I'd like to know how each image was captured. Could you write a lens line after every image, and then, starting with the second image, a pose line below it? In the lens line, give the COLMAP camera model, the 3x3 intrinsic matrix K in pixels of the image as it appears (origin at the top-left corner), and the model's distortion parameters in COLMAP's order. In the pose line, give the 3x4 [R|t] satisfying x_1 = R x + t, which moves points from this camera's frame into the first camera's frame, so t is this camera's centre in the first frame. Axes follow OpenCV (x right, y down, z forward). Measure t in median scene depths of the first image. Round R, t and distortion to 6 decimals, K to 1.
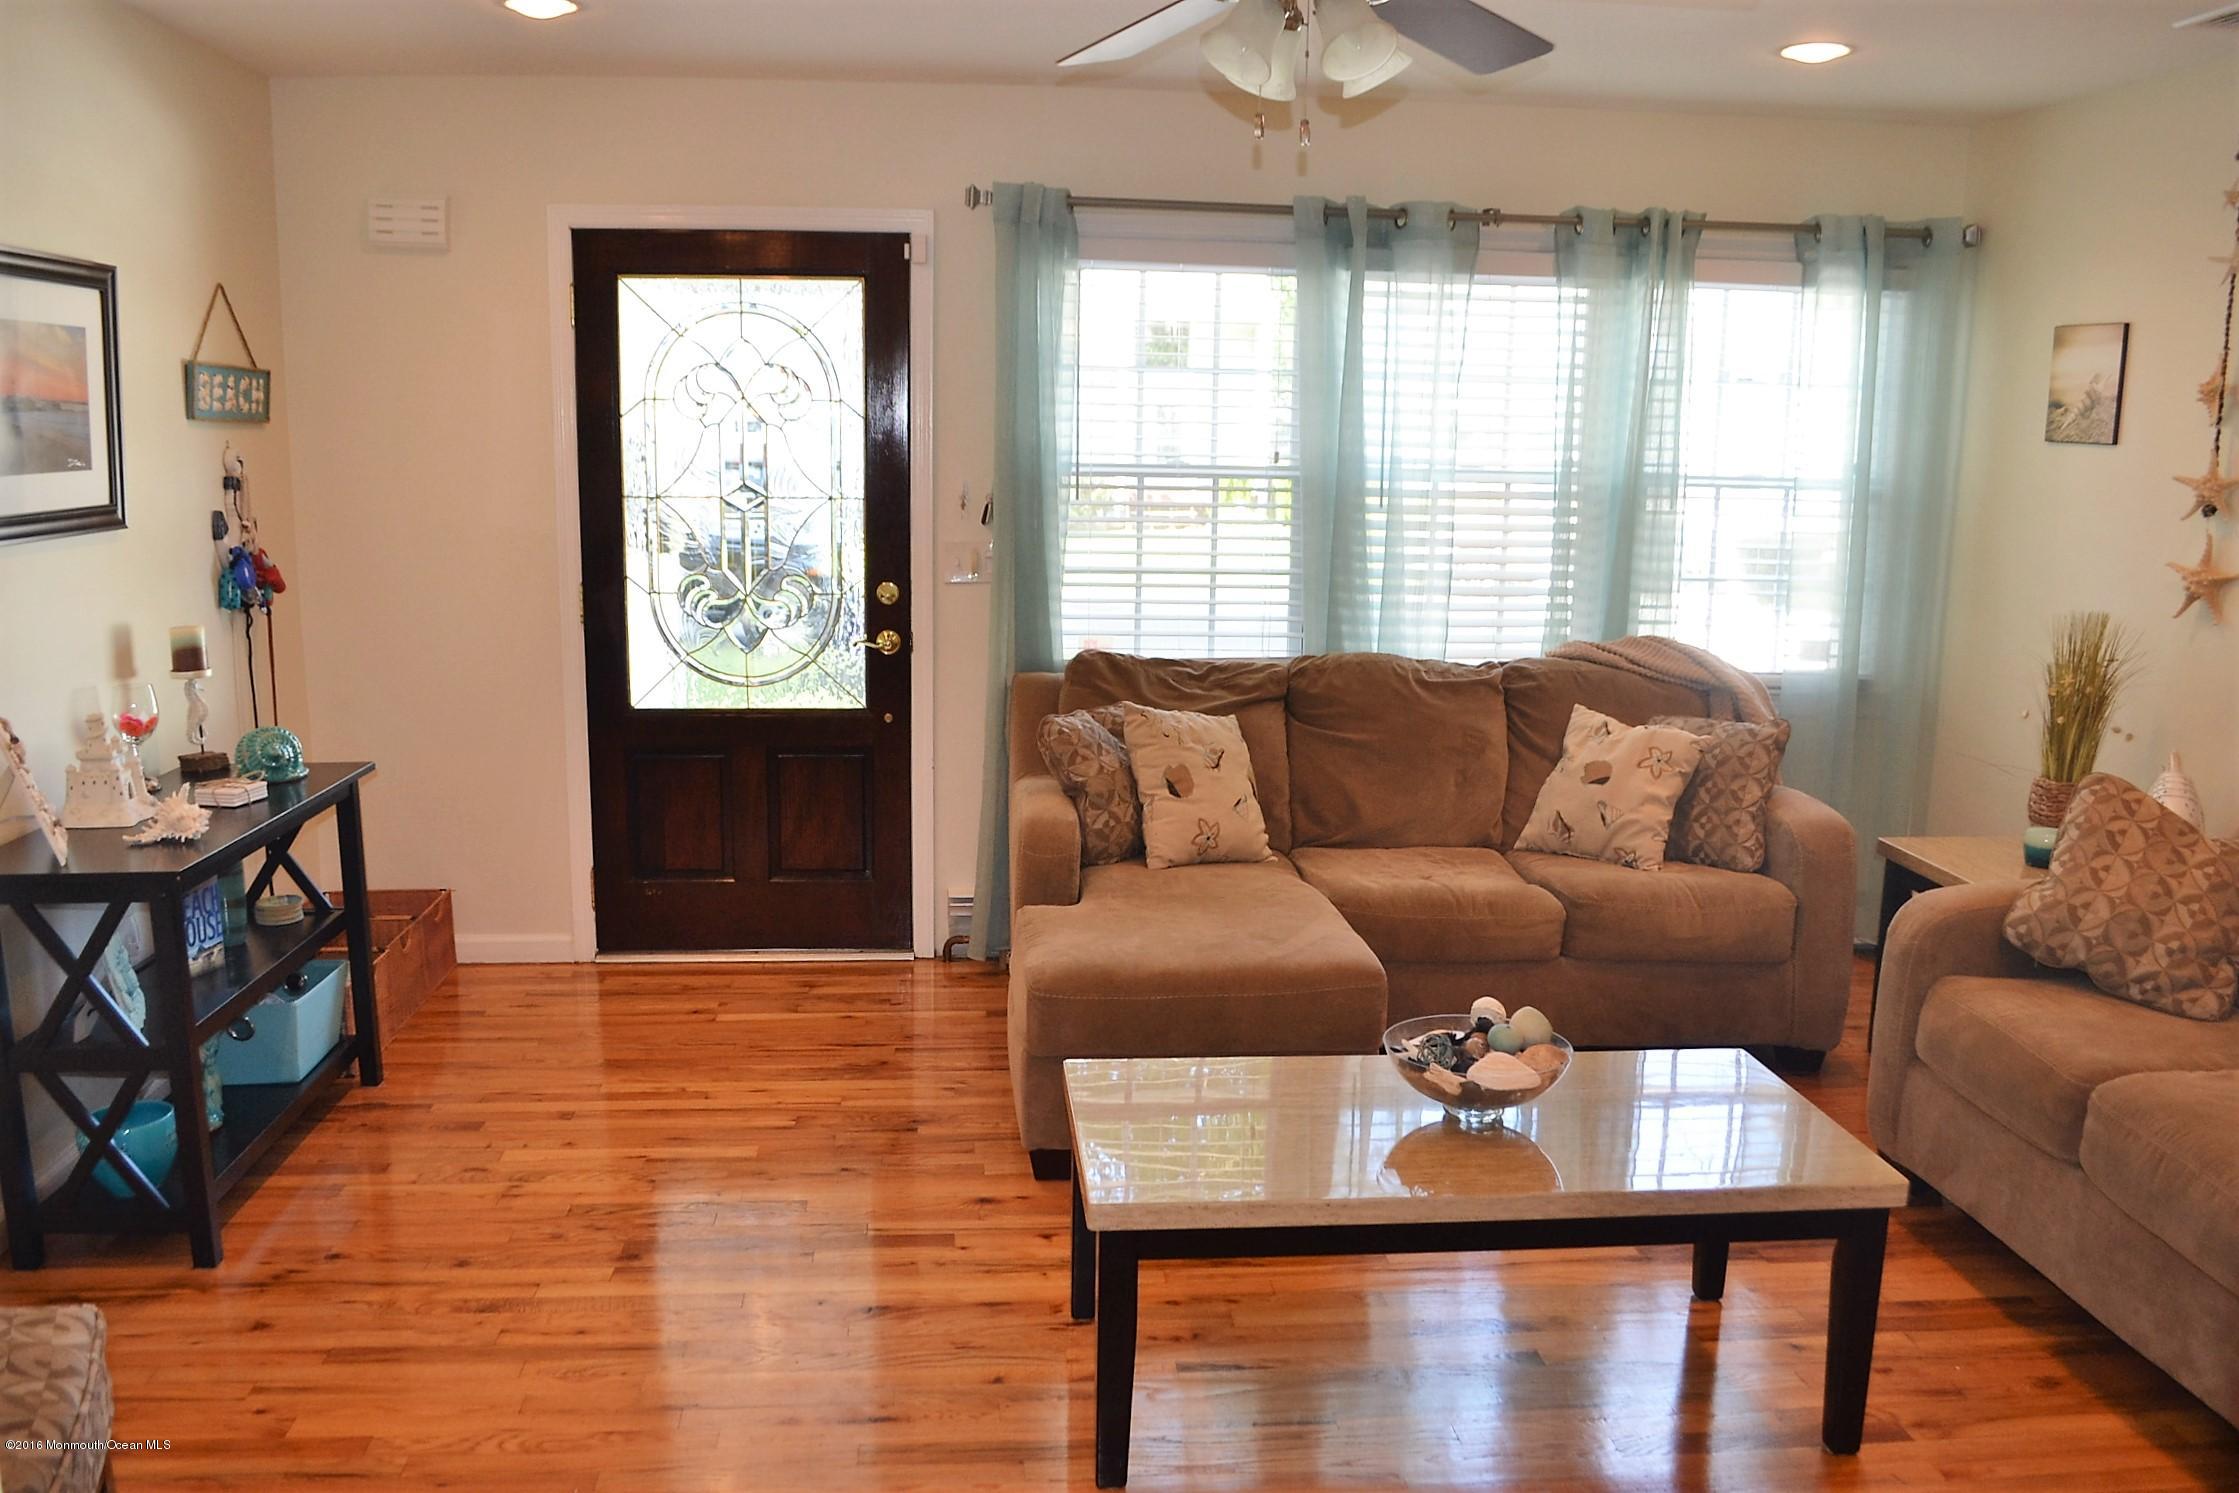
lens RADIAL K [[1799.2, 0, 1119.5], [0, 1799.2, 746.5], [0, 0, 1]] dist [-0.066021, 0.005311]
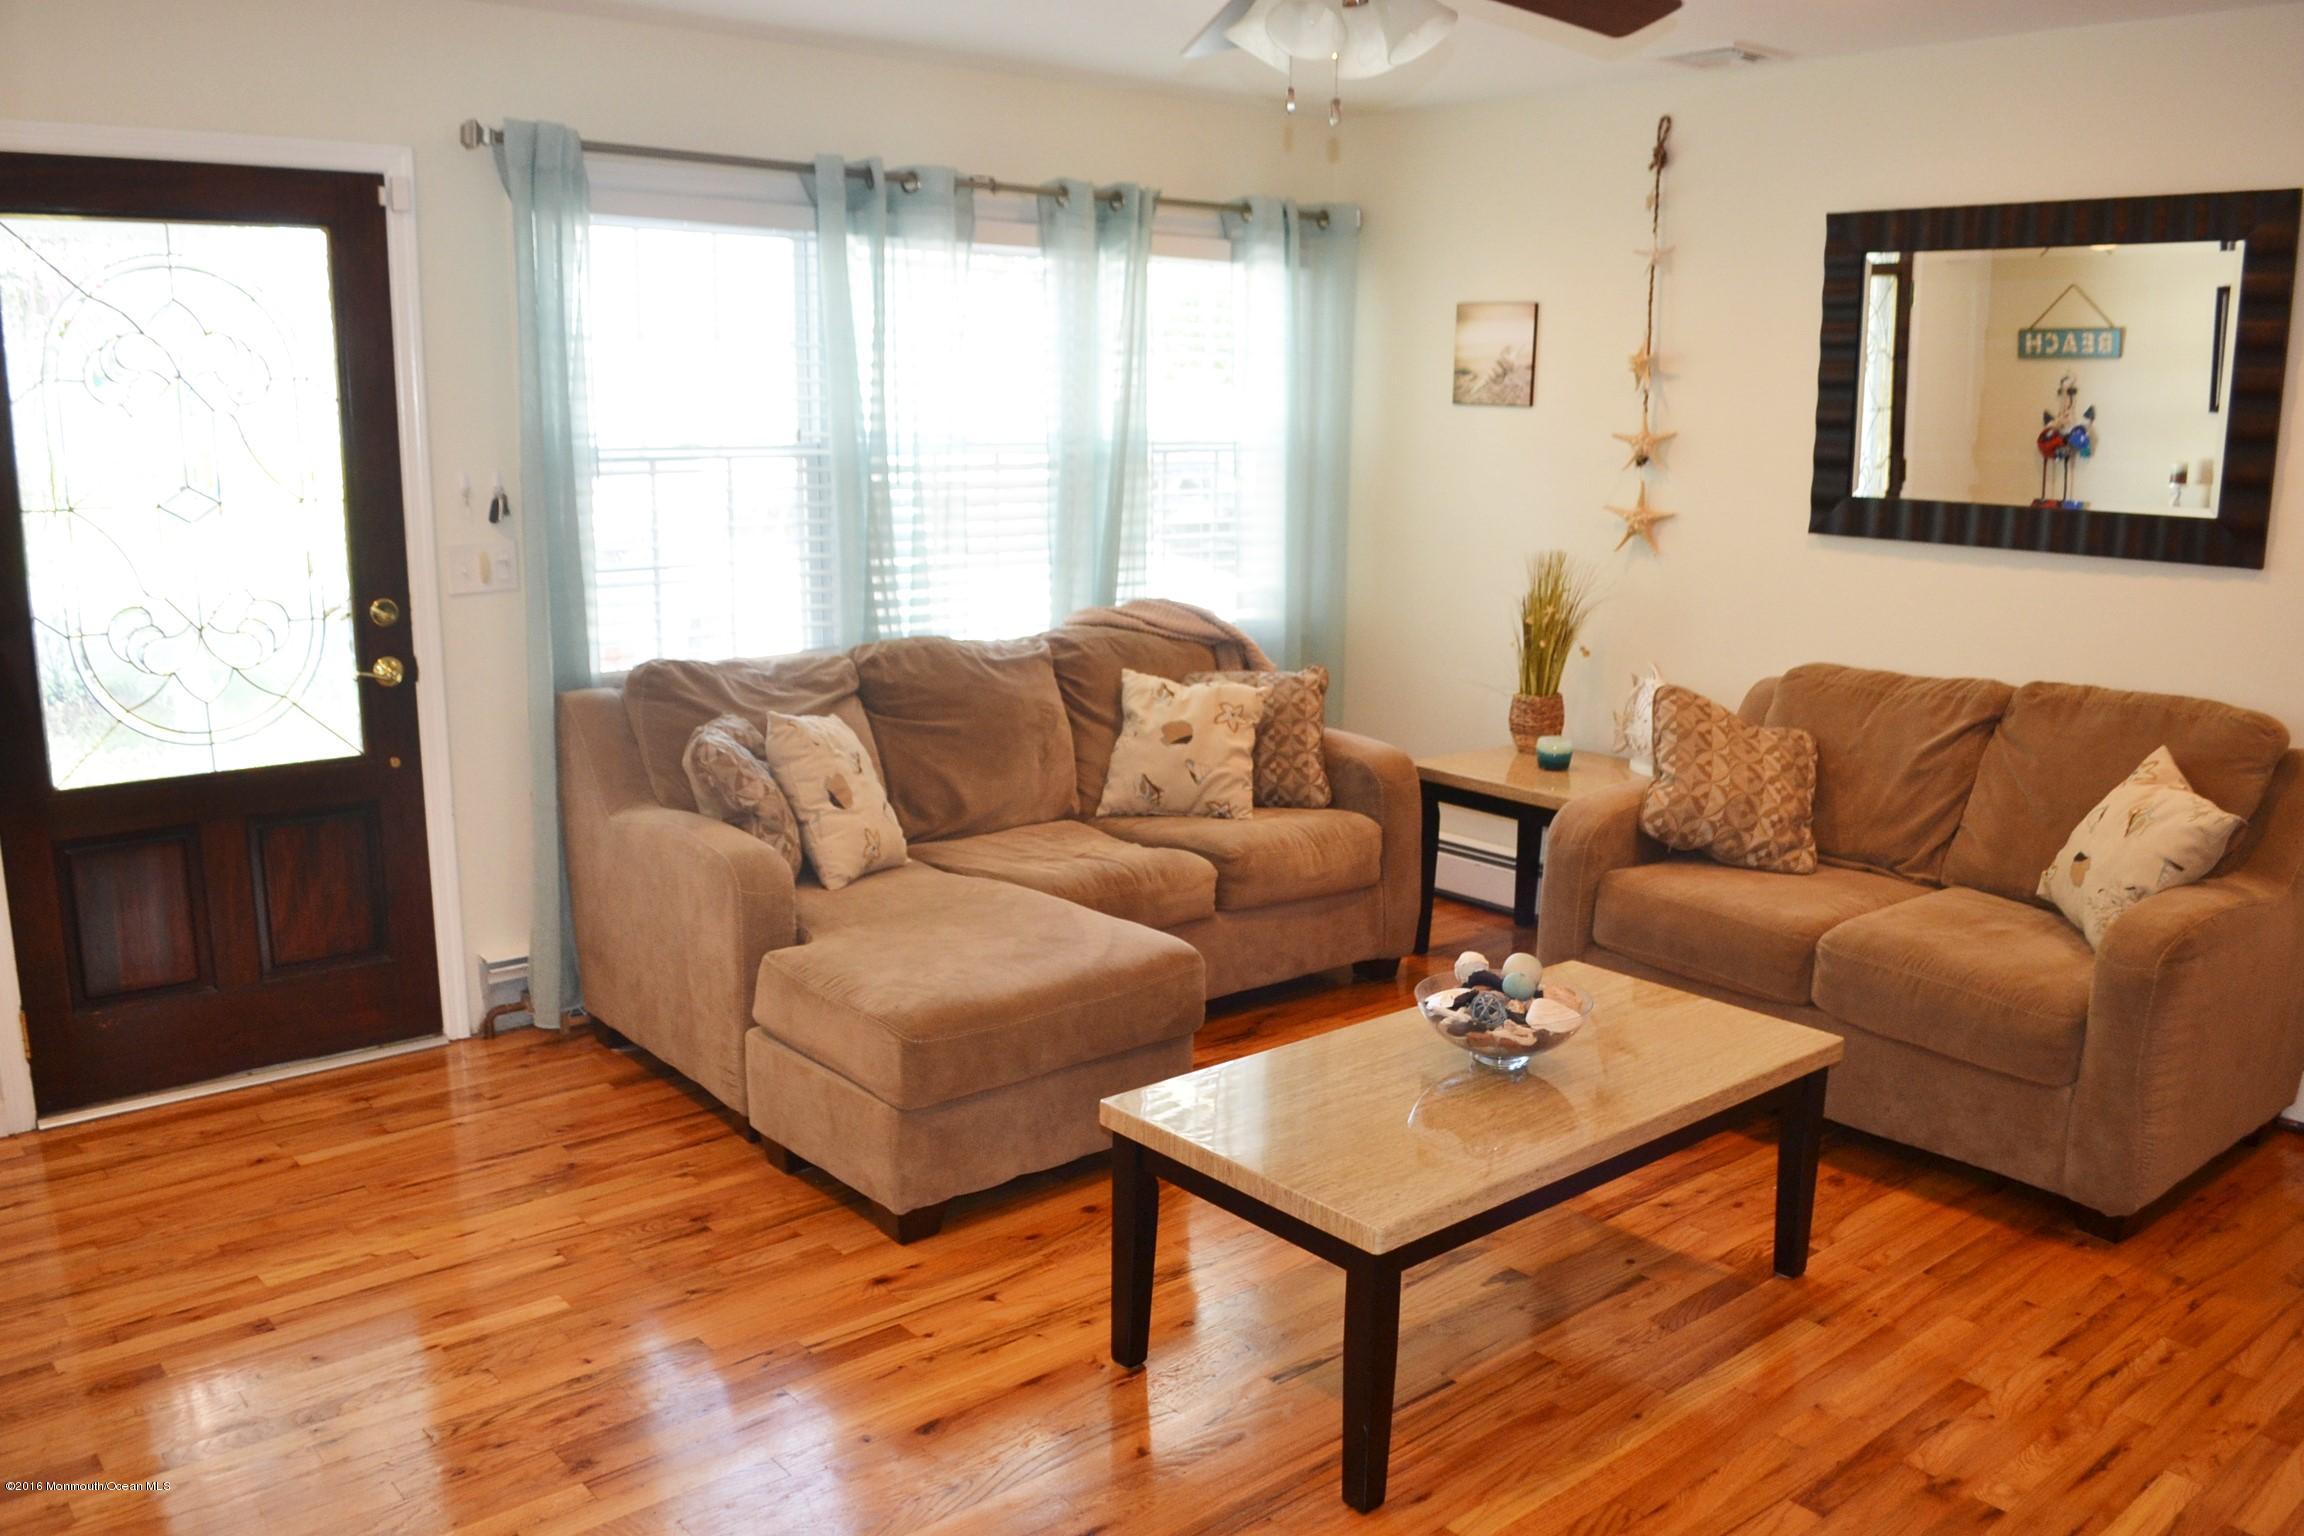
lens RADIAL K [[1819.4, 0, 1150.7], [0, 1819.4, 754.9], [0, 0, 1]] dist [-0.058312, -0.000013]
pose [[0.828327, -0.116945, 0.547903, -0.325794], [0.101913, 0.993107, 0.057896, -0.035323], [-0.550897, 0.007882, 0.834536, 0.128088]]
